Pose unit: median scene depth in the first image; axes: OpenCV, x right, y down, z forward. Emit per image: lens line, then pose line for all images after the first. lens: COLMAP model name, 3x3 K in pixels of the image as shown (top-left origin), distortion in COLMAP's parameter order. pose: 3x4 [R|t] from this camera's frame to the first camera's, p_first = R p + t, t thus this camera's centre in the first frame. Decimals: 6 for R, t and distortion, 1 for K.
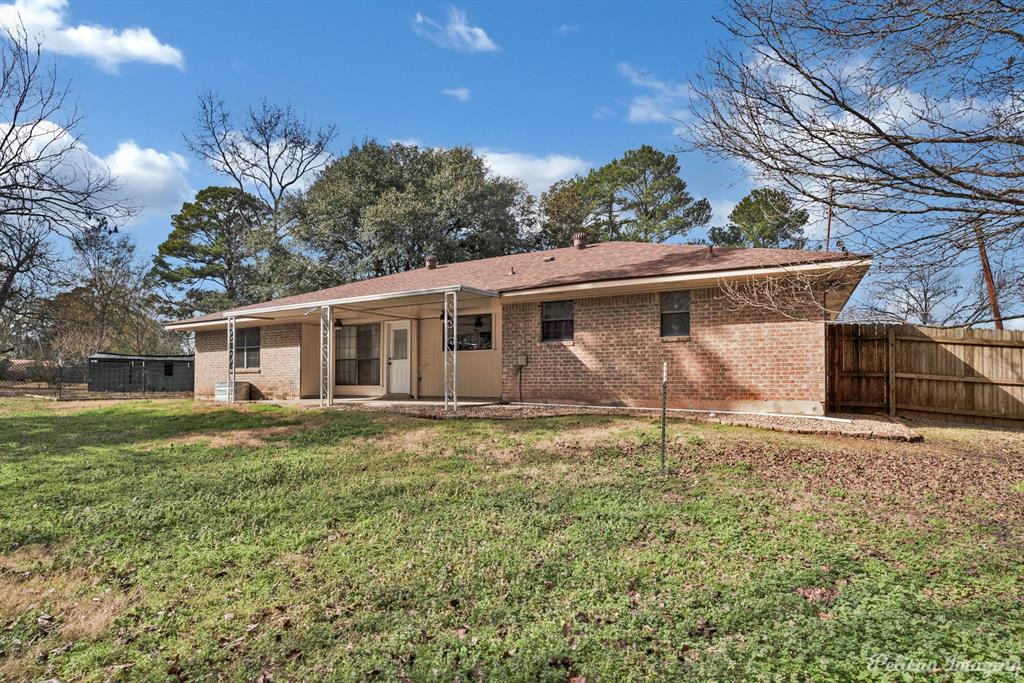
lens RADIAL K [[526.9, 0, 513.6], [0, 526.9, 346.6], [0, 0, 1]] dist [-0.050407, 0.023011]
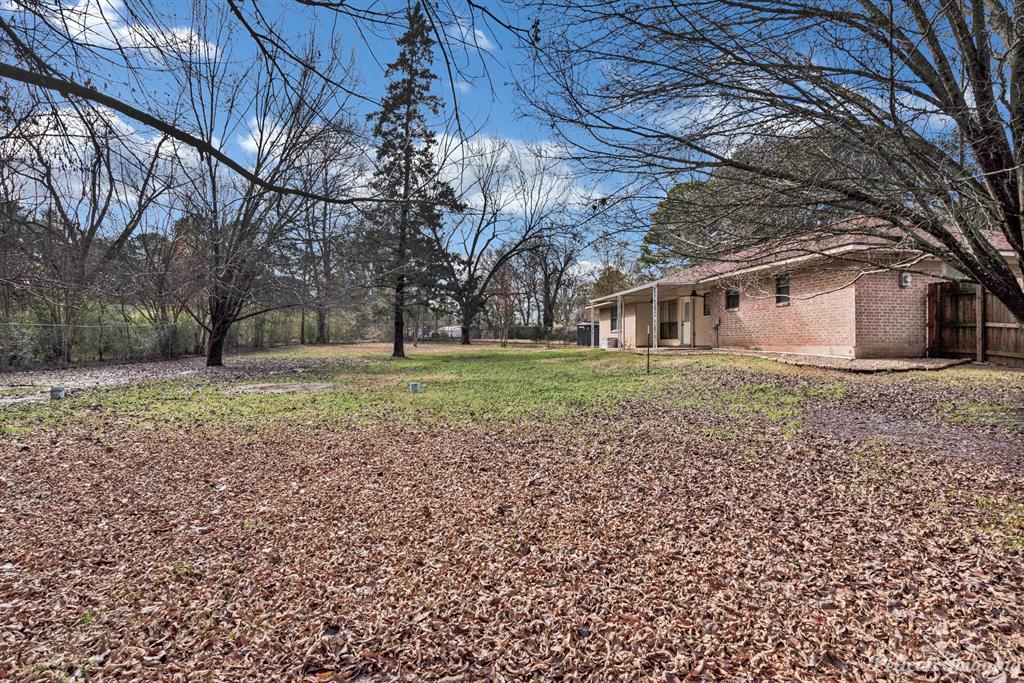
lens RADIAL K [[526.9, 0, 513.6], [0, 526.9, 346.6], [0, 0, 1]] dist [-0.050407, 0.023011]
pose [[0.599205, 0.003888, -0.800586, 0.684935], [0.058774, 0.997076, 0.048832, -0.007770], [0.798435, -0.076314, 0.597225, -0.320802]]
